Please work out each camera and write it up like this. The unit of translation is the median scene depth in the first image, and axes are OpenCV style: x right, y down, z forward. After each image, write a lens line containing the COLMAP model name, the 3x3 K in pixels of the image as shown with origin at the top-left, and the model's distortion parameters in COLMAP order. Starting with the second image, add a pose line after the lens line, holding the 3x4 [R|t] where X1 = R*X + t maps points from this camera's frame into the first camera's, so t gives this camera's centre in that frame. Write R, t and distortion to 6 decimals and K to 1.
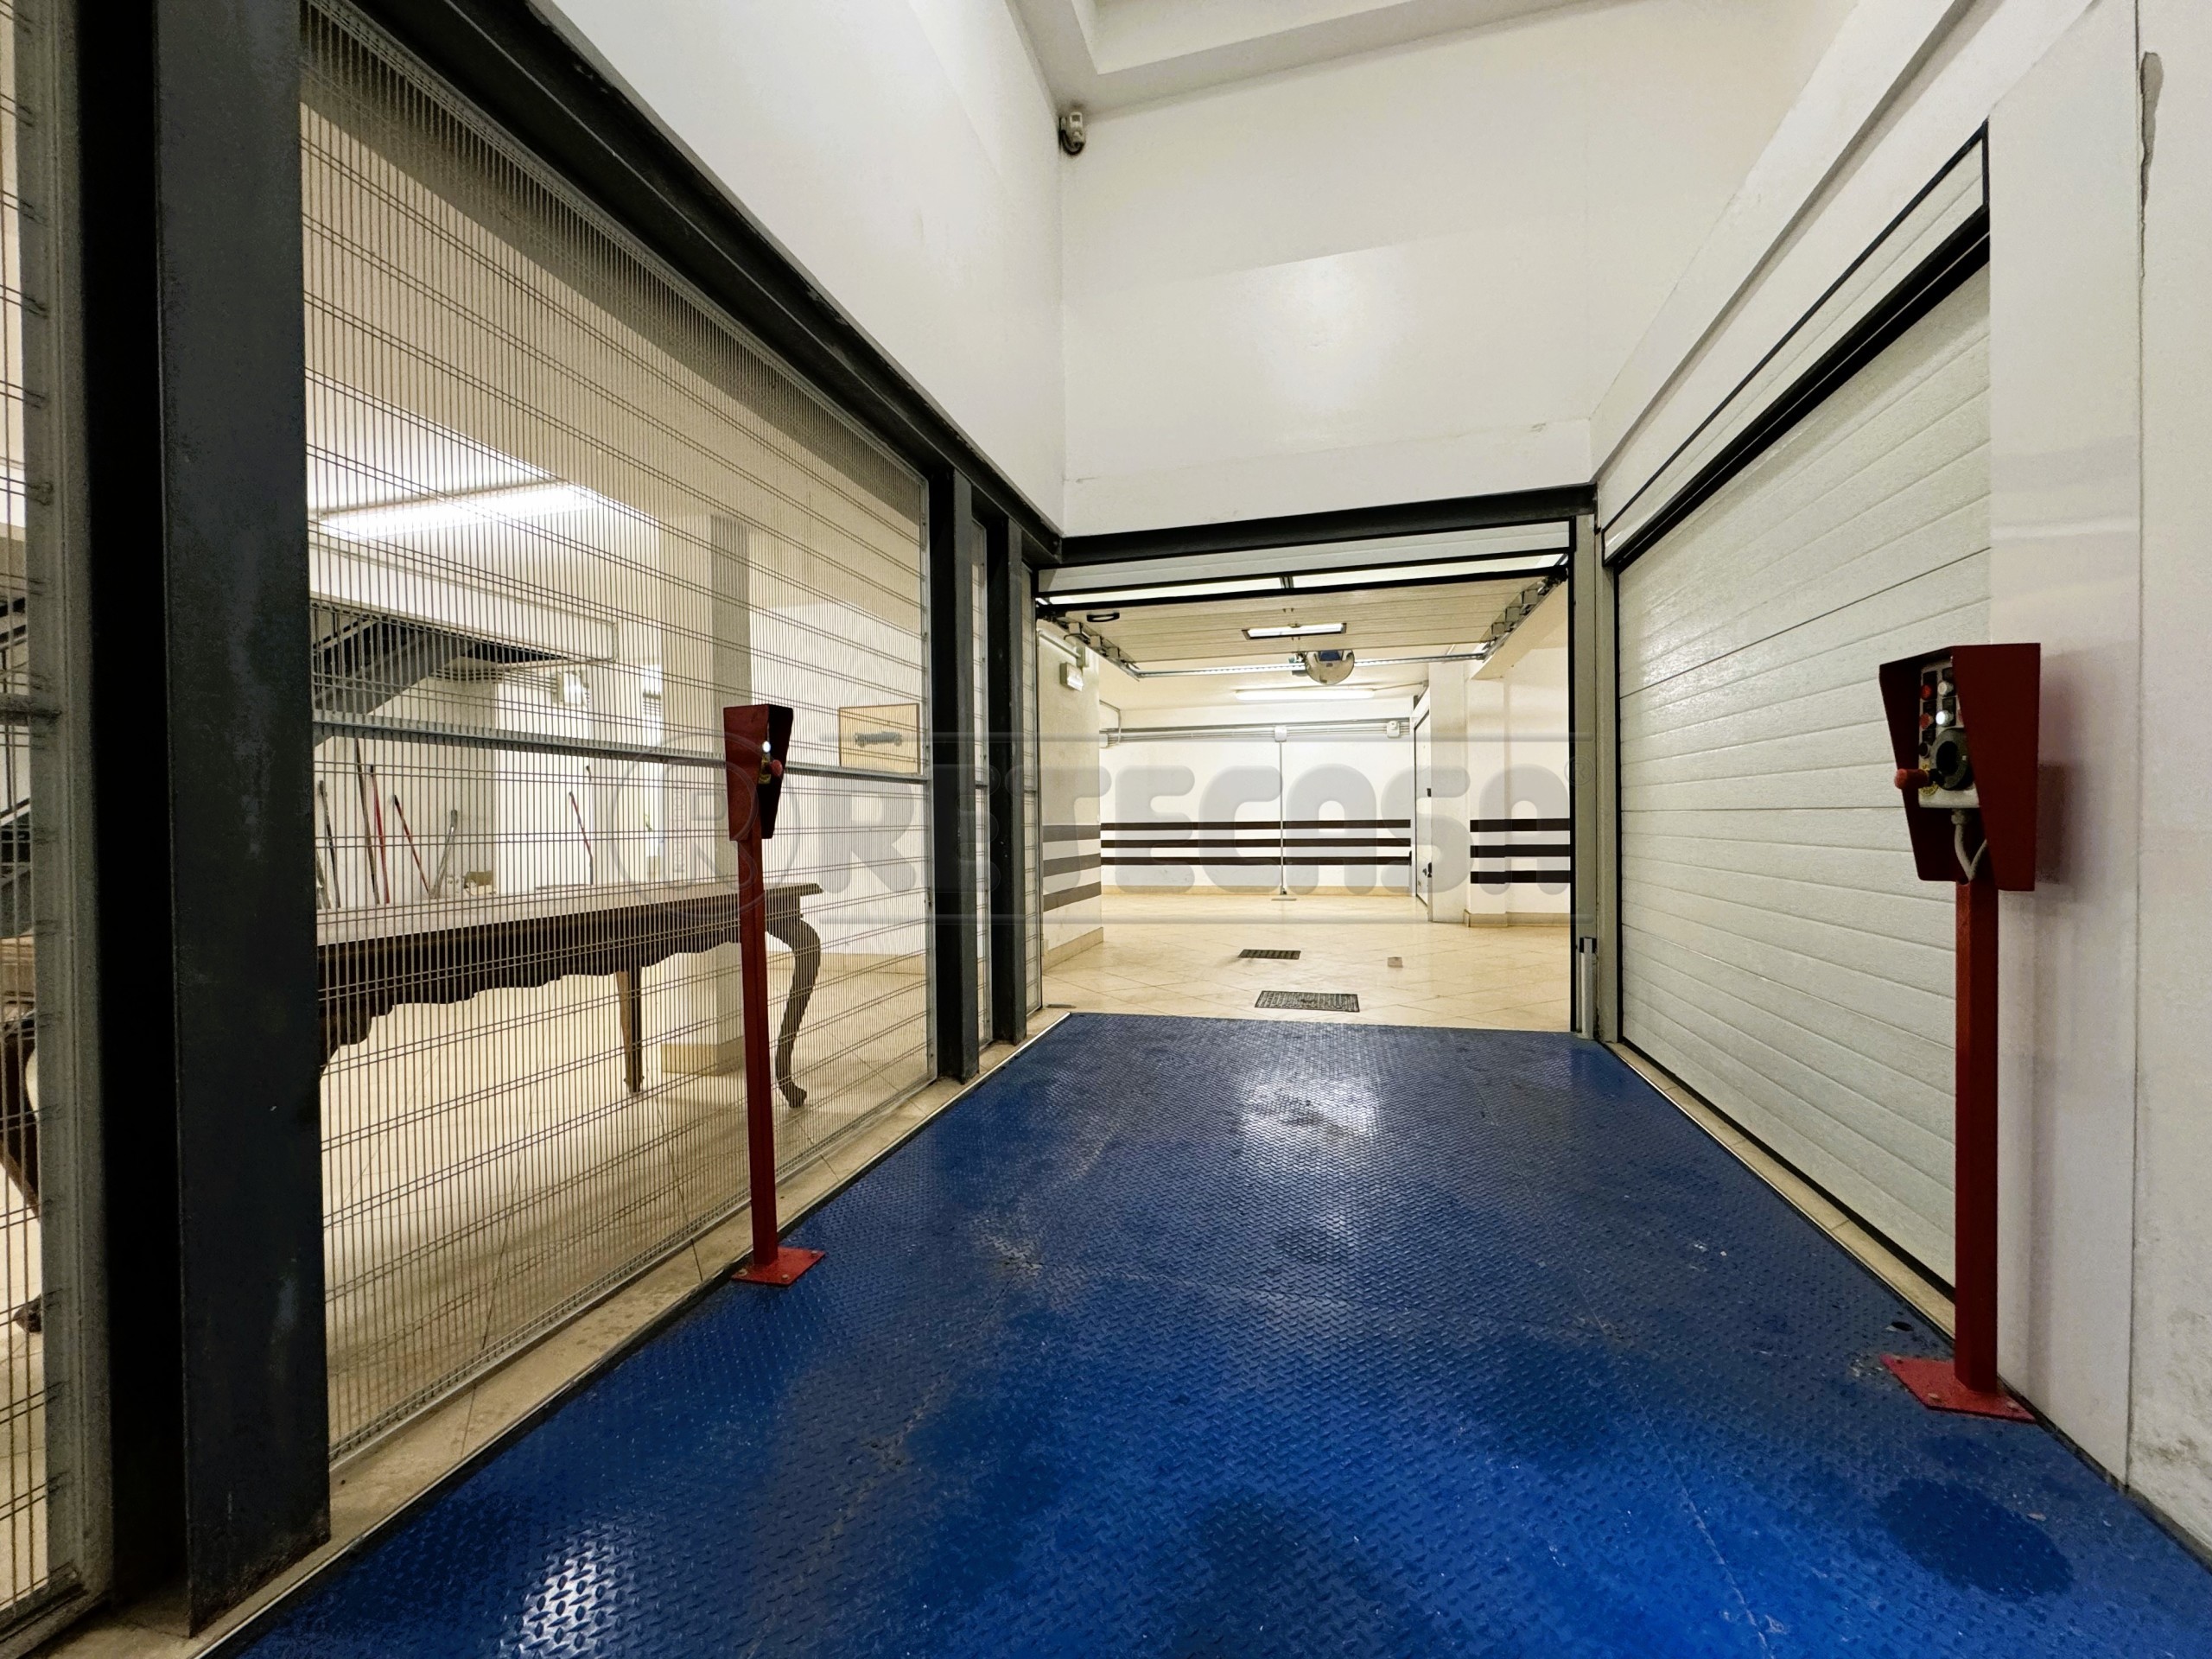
lens RADIAL K [[884.0, 0, 1105.7], [0, 884.0, 827.7], [0, 0, 1]] dist [-0.001372, 0.000112]
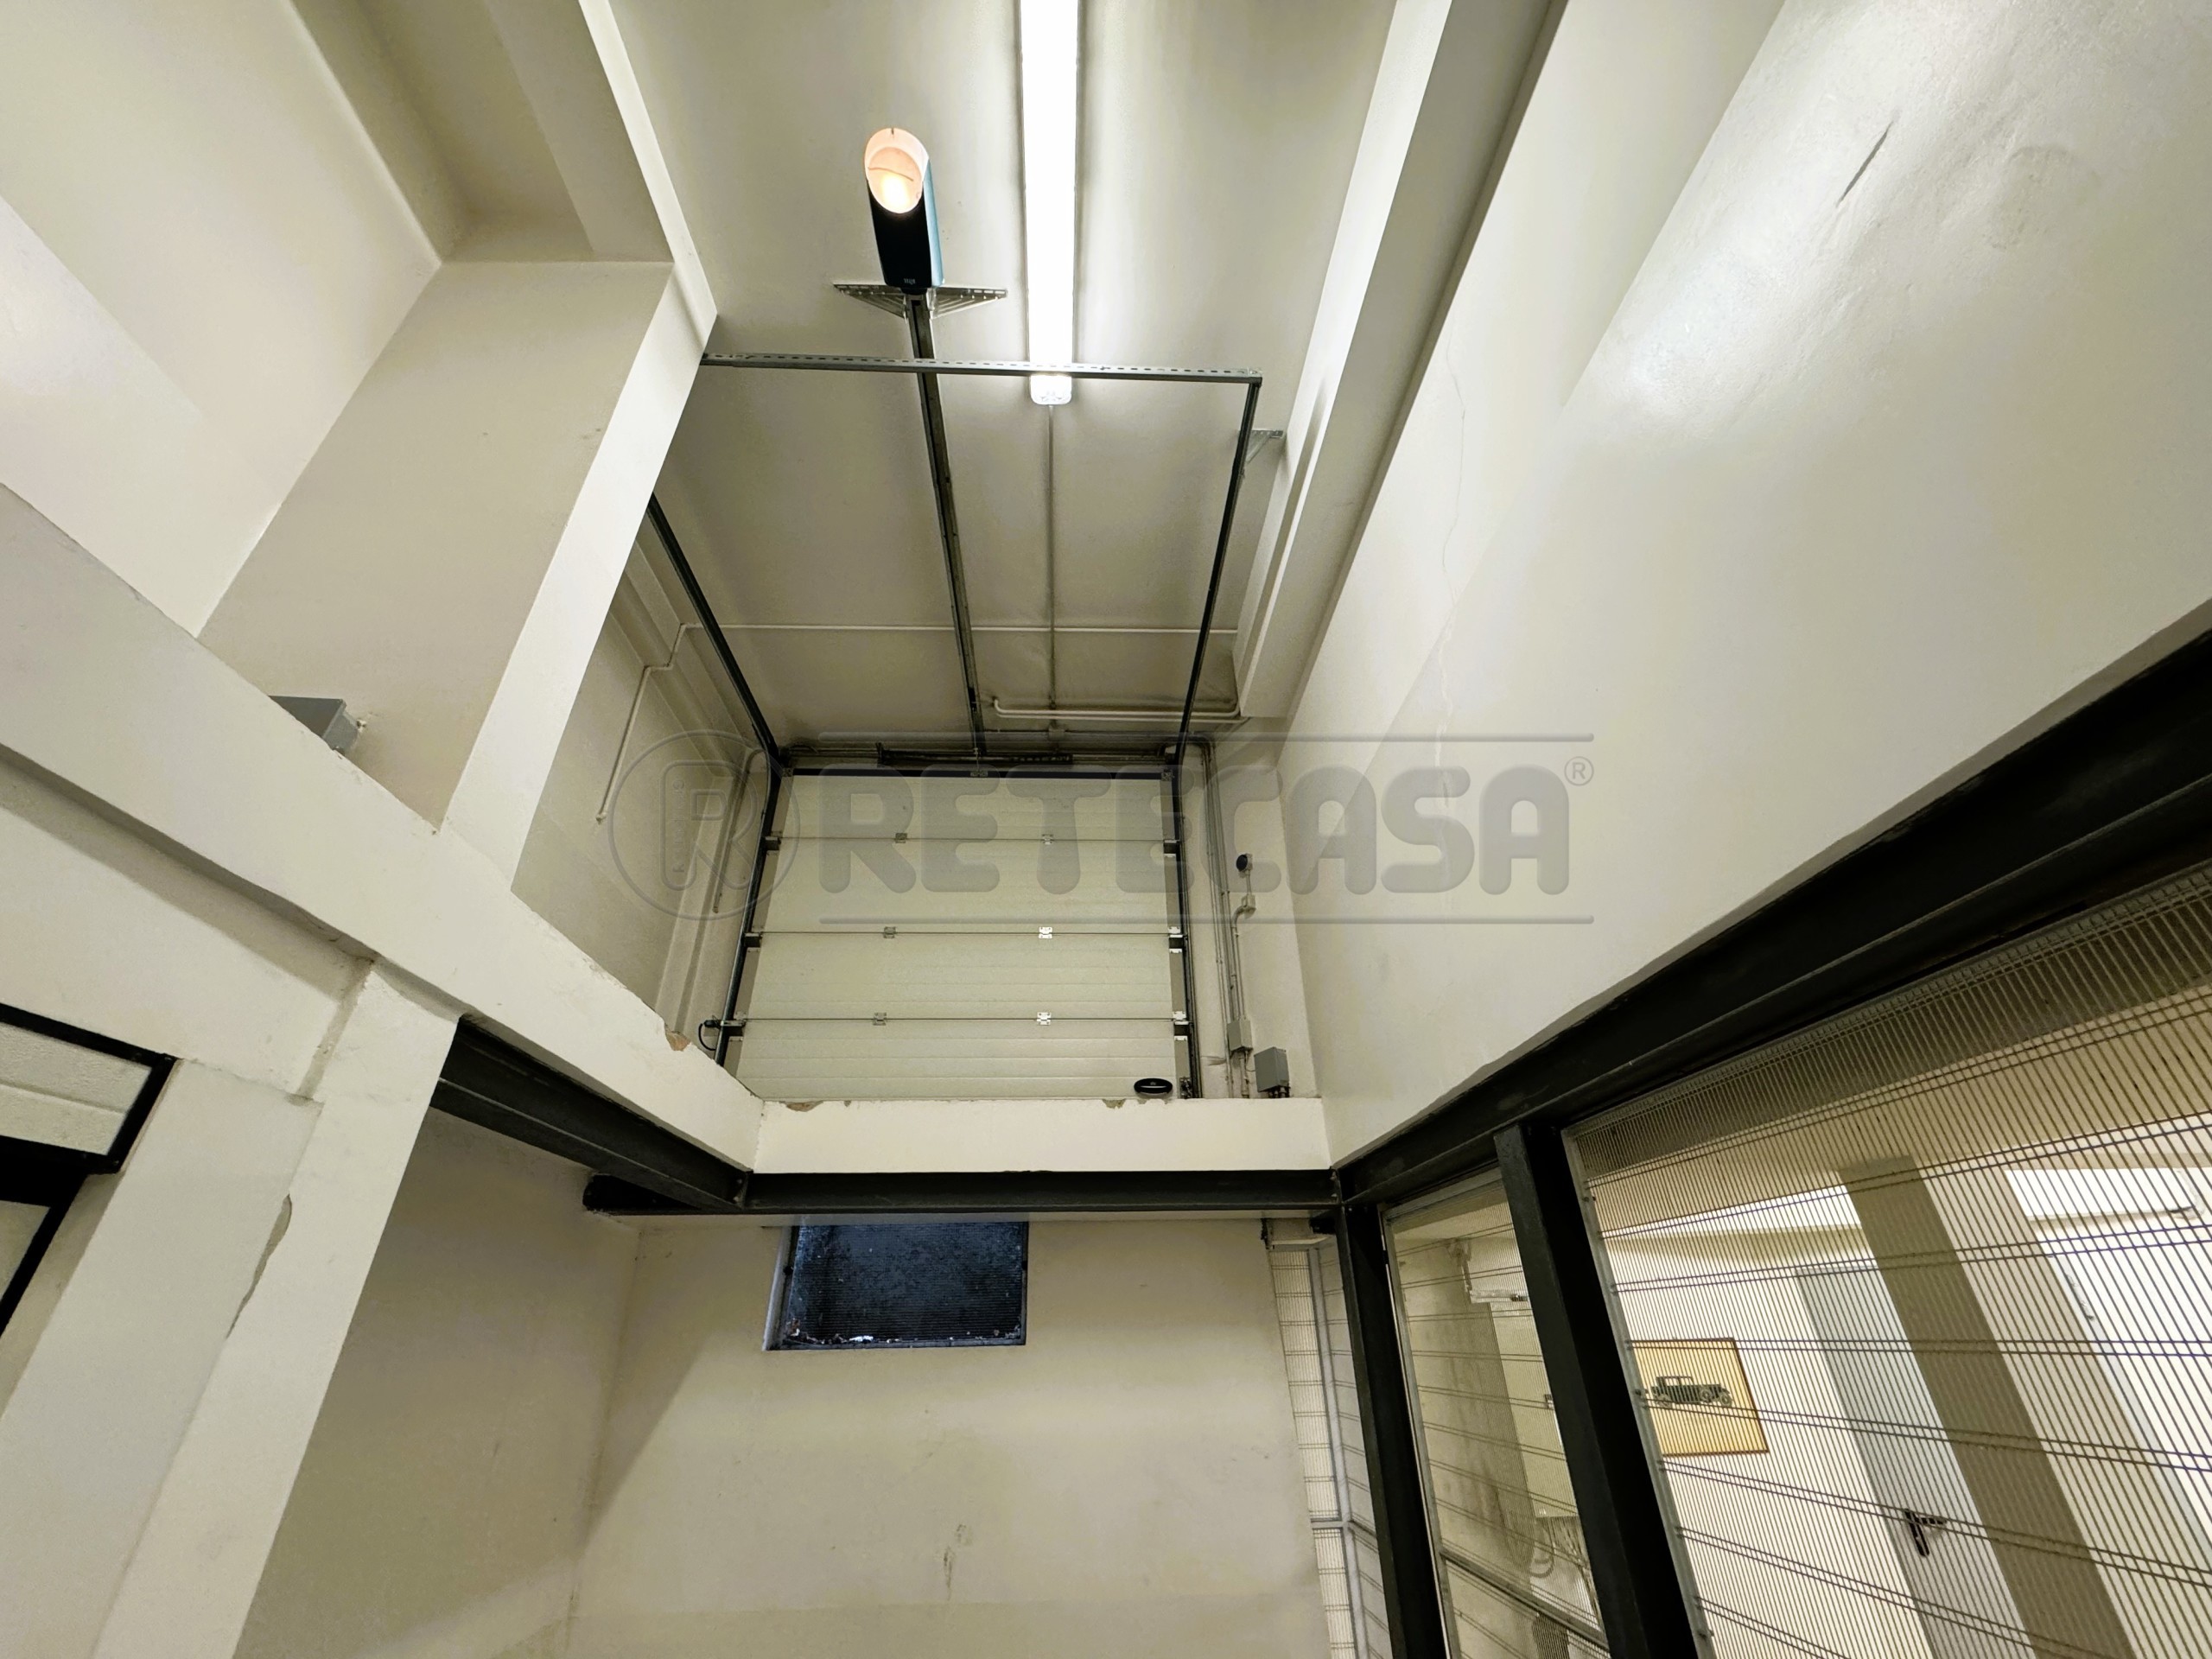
lens RADIAL K [[884.0, 0, 1105.7], [0, 884.0, 827.7], [0, 0, 1]] dist [-0.001372, 0.000112]
pose [[-0.954726, -0.124848, -0.270019, 0.219750], [0.023785, 0.872733, -0.487618, -0.297200], [0.296533, -0.471964, -0.830252, 1.071154]]
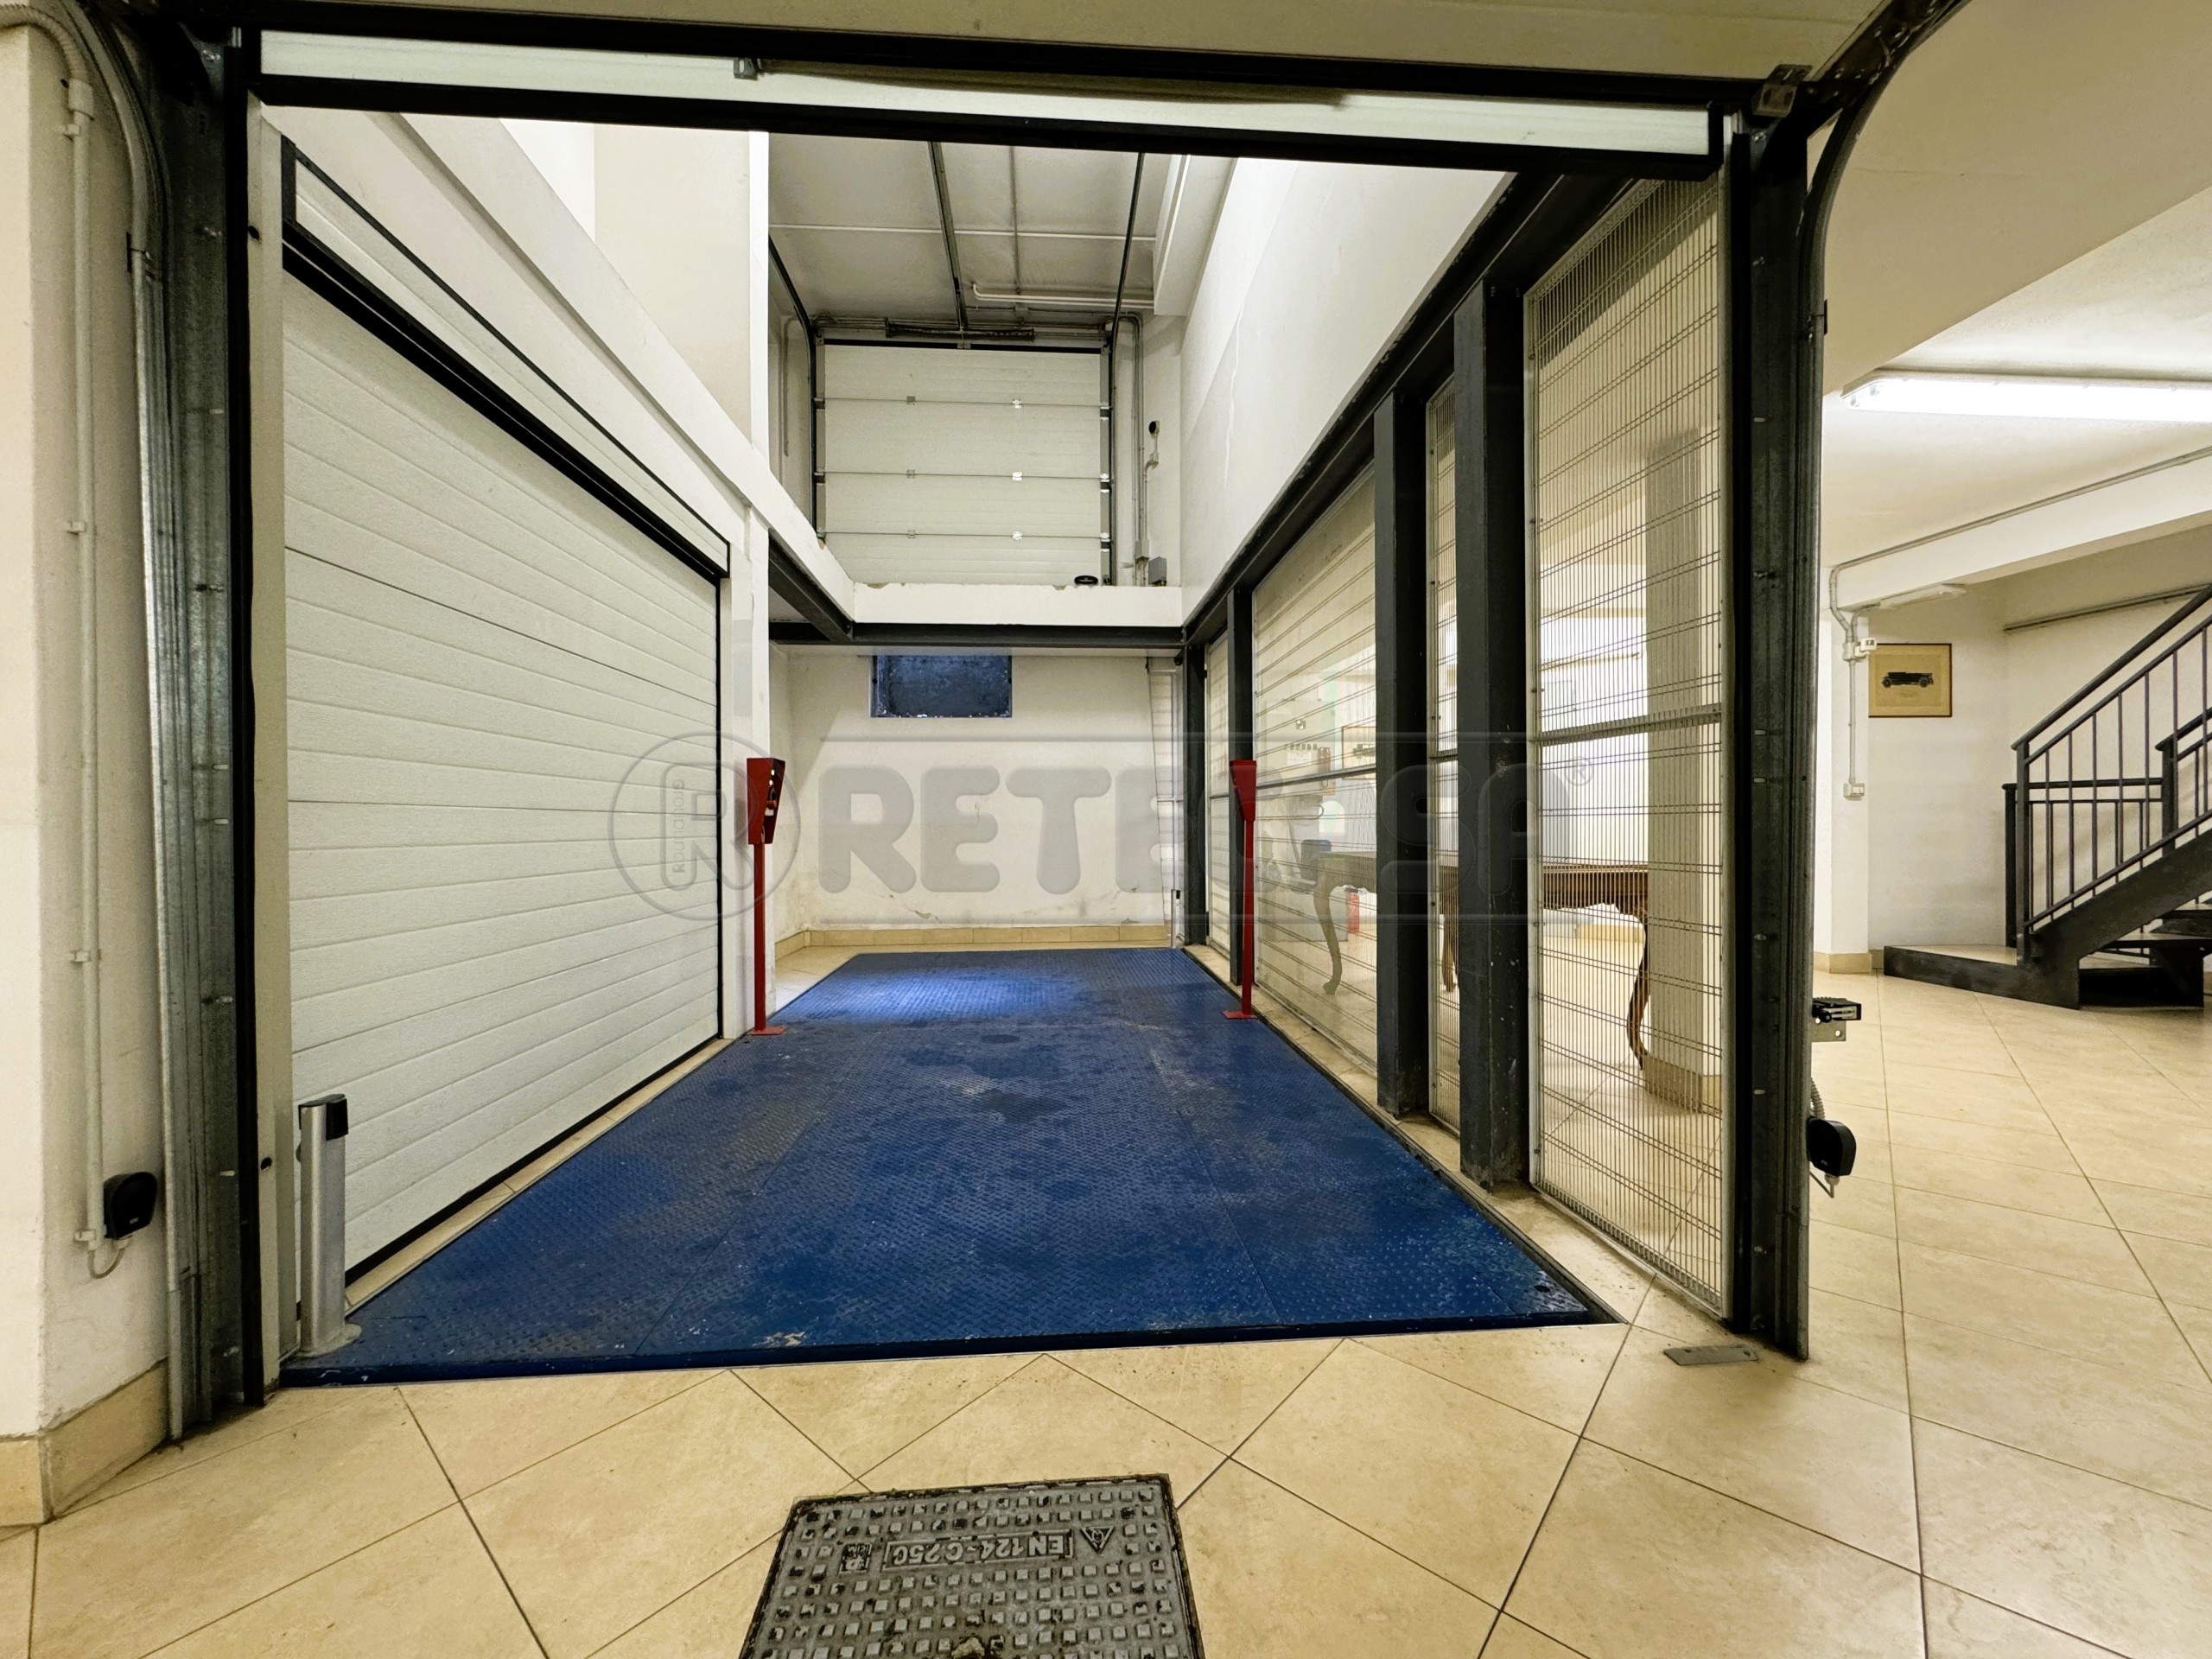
lens RADIAL K [[884.0, 0, 1105.7], [0, 884.0, 827.7], [0, 0, 1]] dist [-0.001372, 0.000112]
pose [[-0.946407, 0.018340, -0.322455, 0.426106], [0.013311, 0.999753, 0.017794, -0.009104], [0.322701, 0.012548, -0.946418, 1.958156]]
